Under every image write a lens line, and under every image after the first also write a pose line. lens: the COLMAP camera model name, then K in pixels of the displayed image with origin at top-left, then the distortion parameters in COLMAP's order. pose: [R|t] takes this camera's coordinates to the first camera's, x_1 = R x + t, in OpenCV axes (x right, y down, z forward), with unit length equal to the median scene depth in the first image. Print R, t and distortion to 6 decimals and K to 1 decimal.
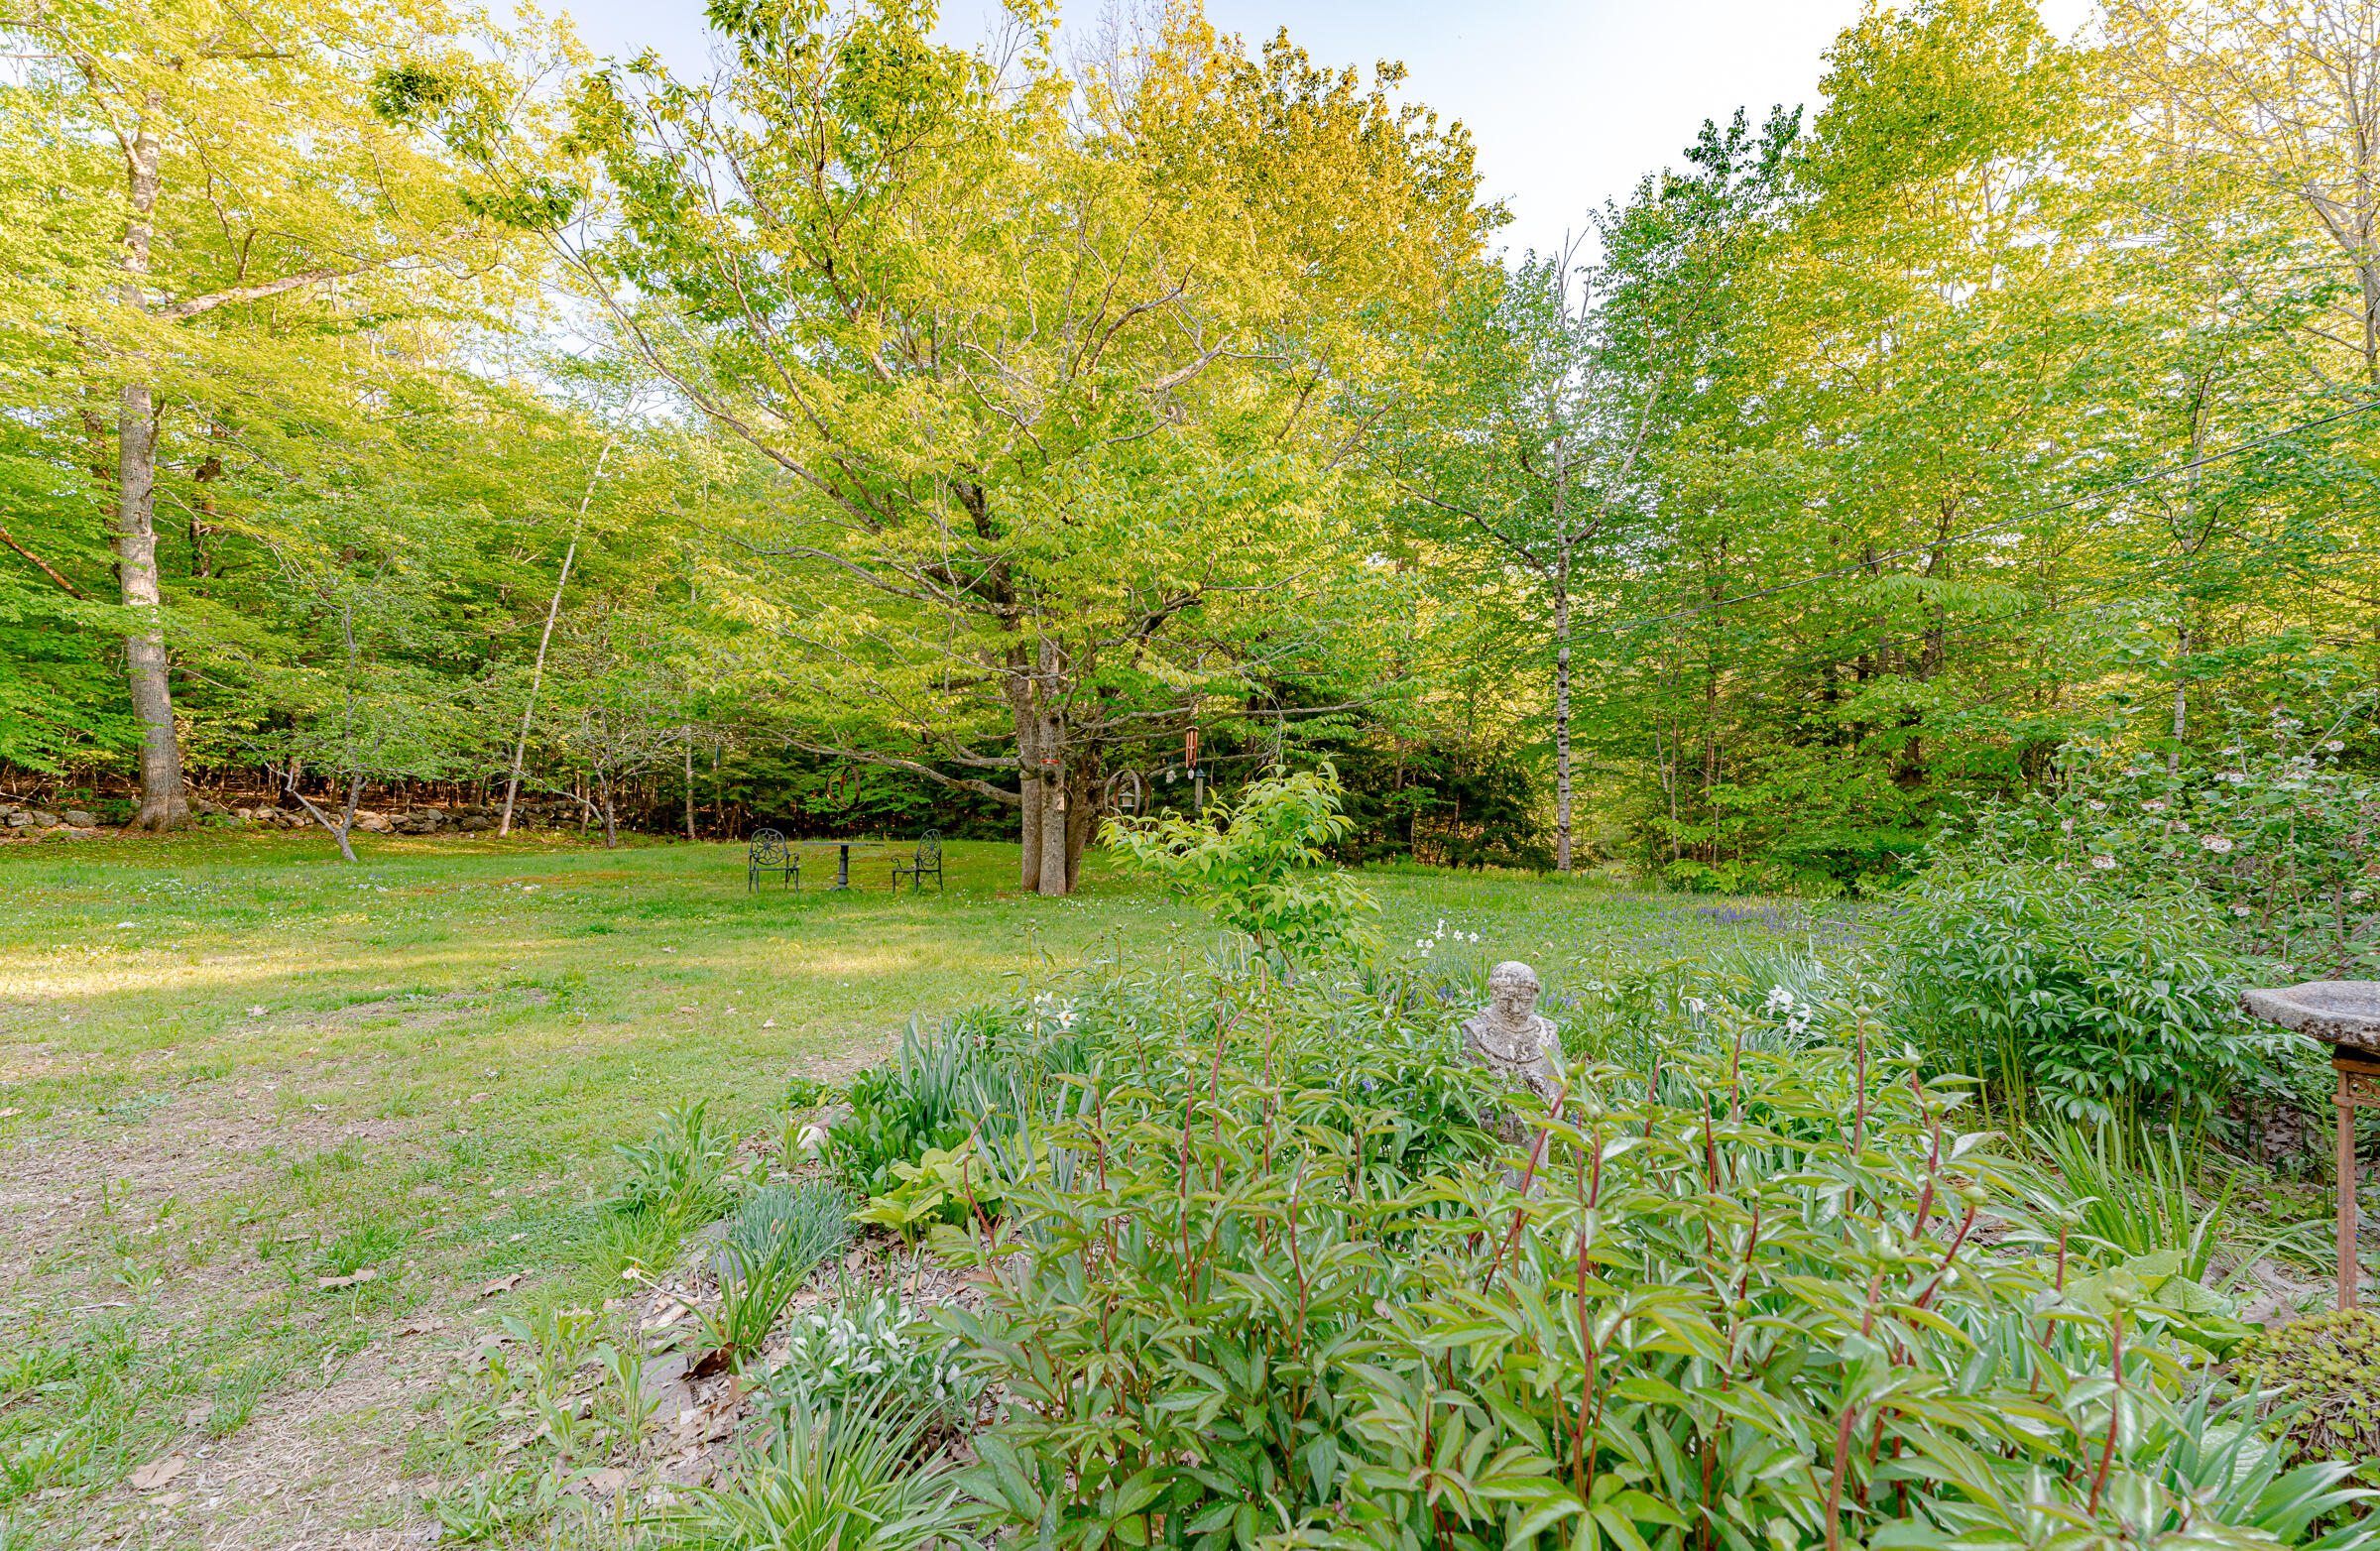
lens RADIAL K [[1035.3, 0, 1186.4], [0, 1035.3, 795.0], [0, 0, 1]] dist [0.000366, -0.000418]
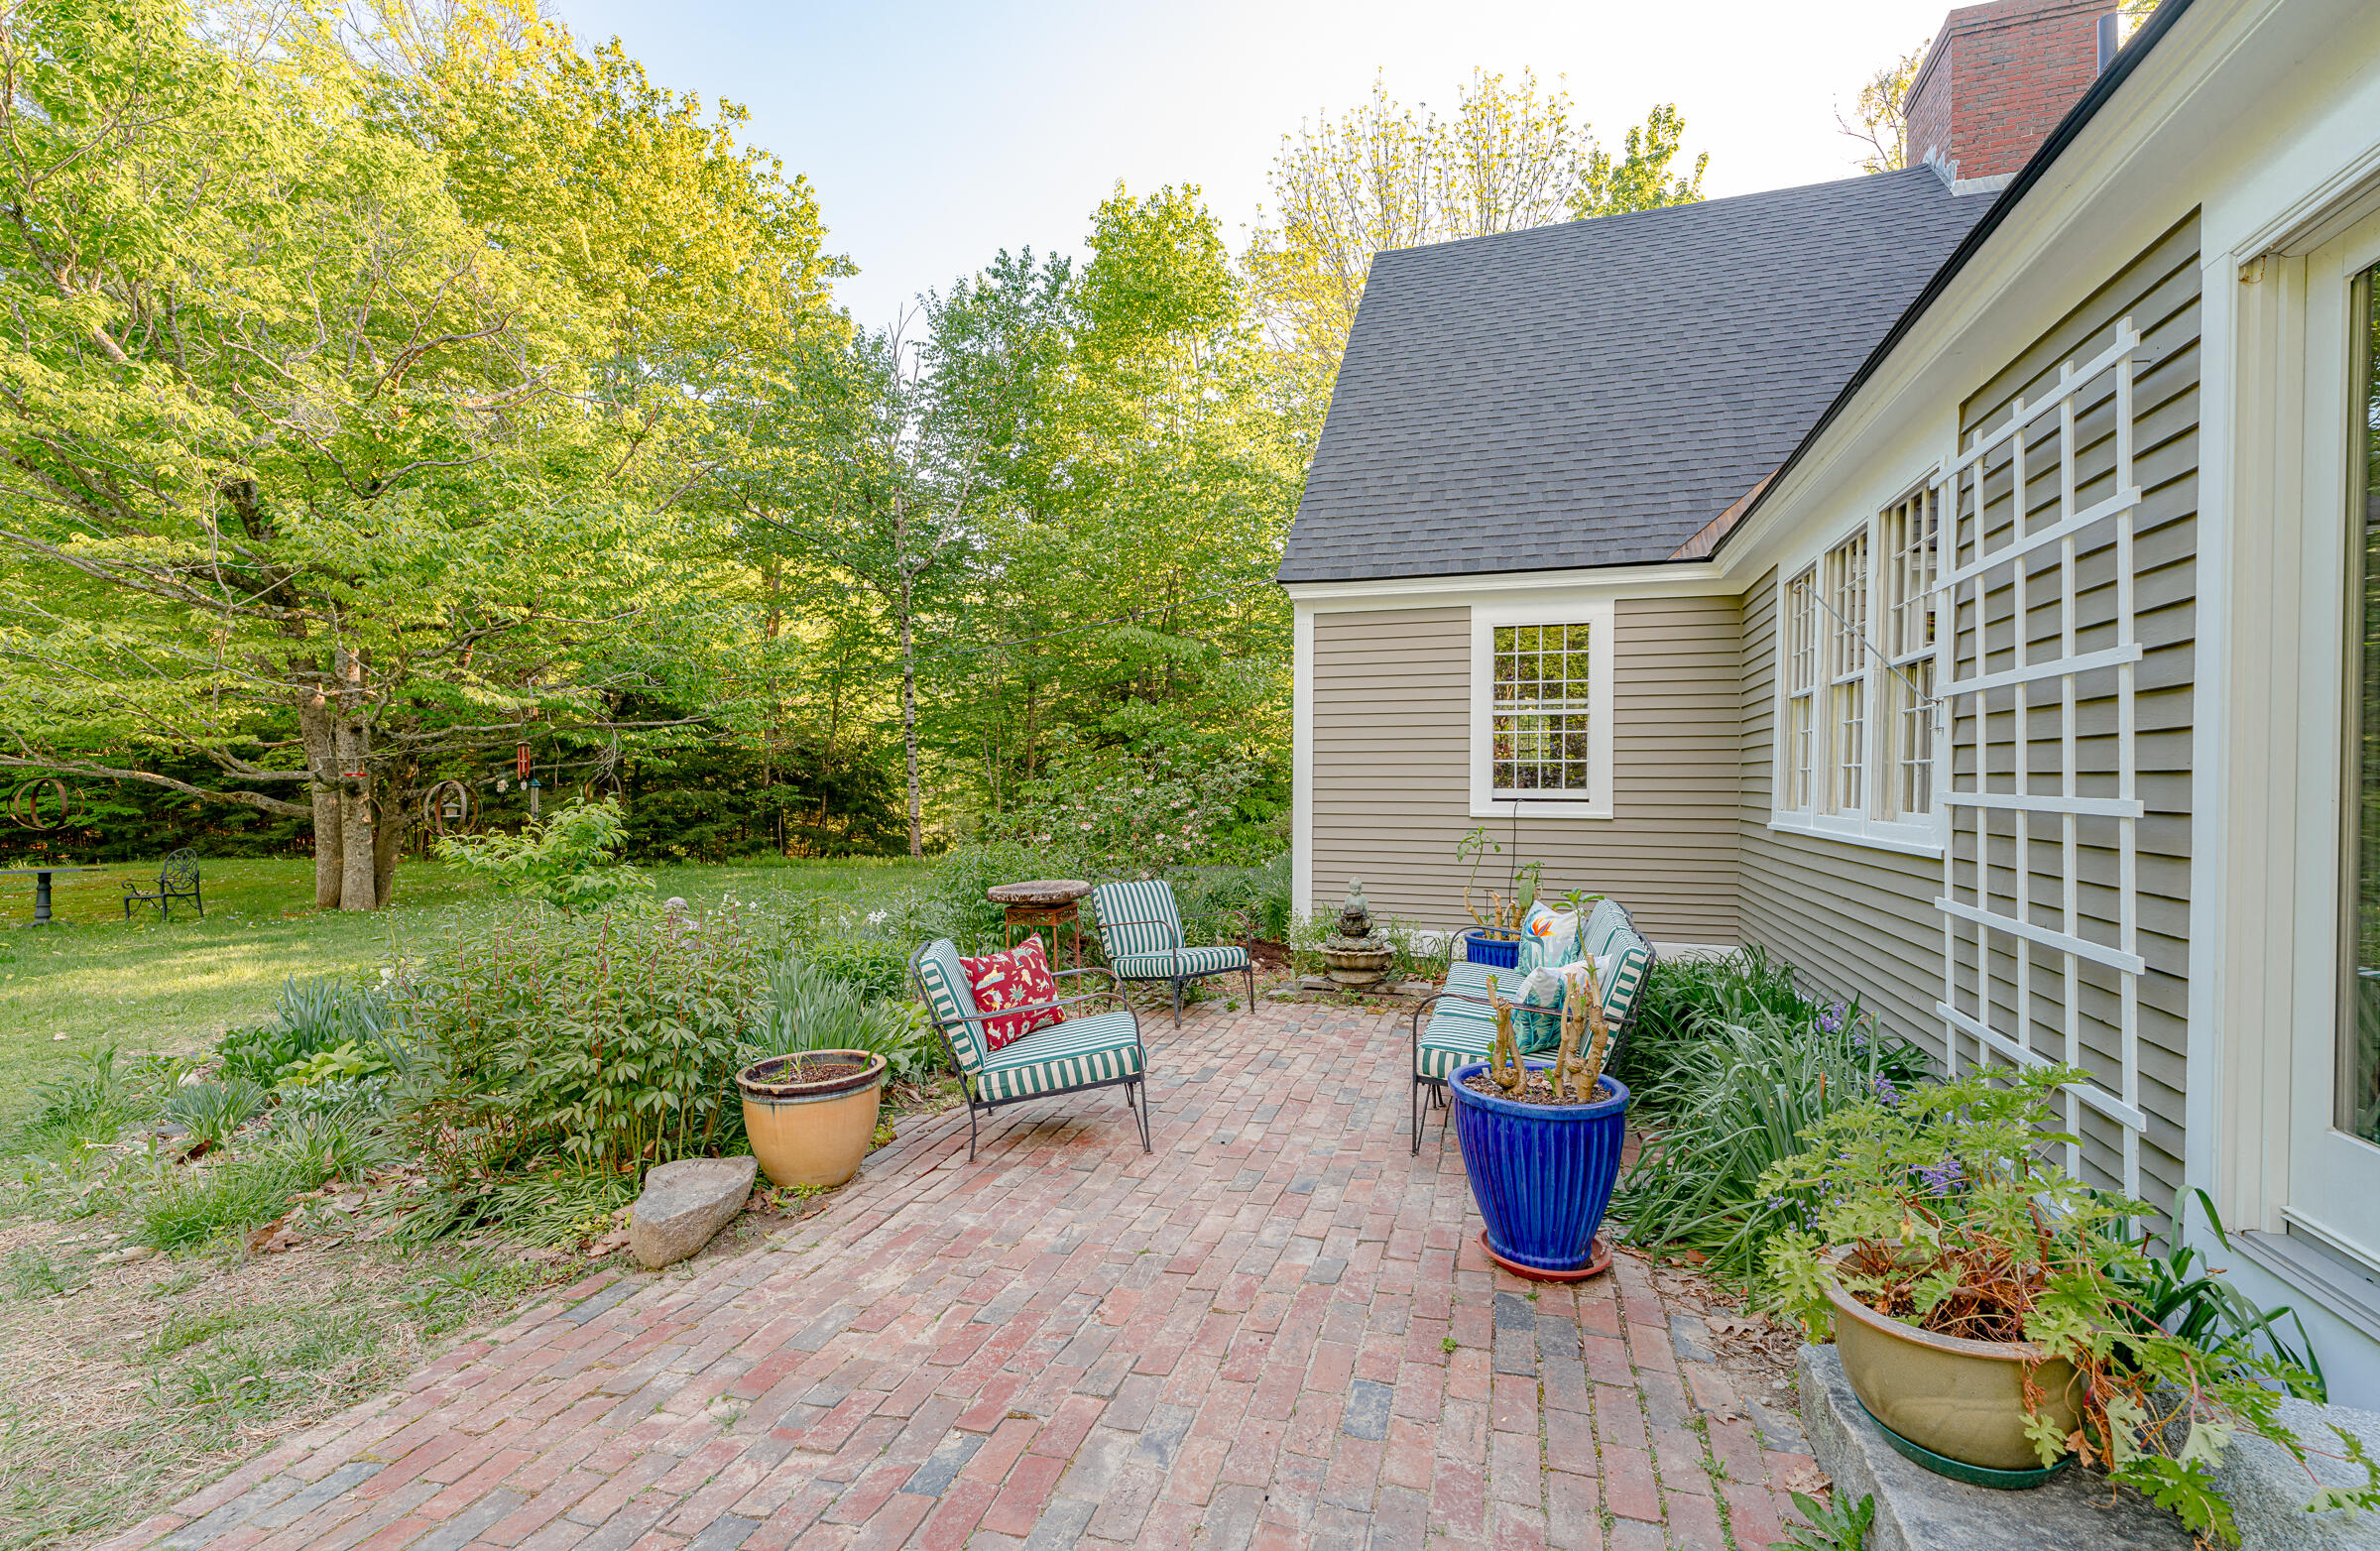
lens RADIAL K [[1035.3, 0, 1186.4], [0, 1035.3, 795.0], [0, 0, 1]] dist [0.000366, -0.000418]
pose [[0.844580, -0.023614, 0.534908, 0.006481], [0.018147, 0.999715, 0.015481, -0.009049], [-0.535121, -0.003368, 0.844769, -0.176973]]
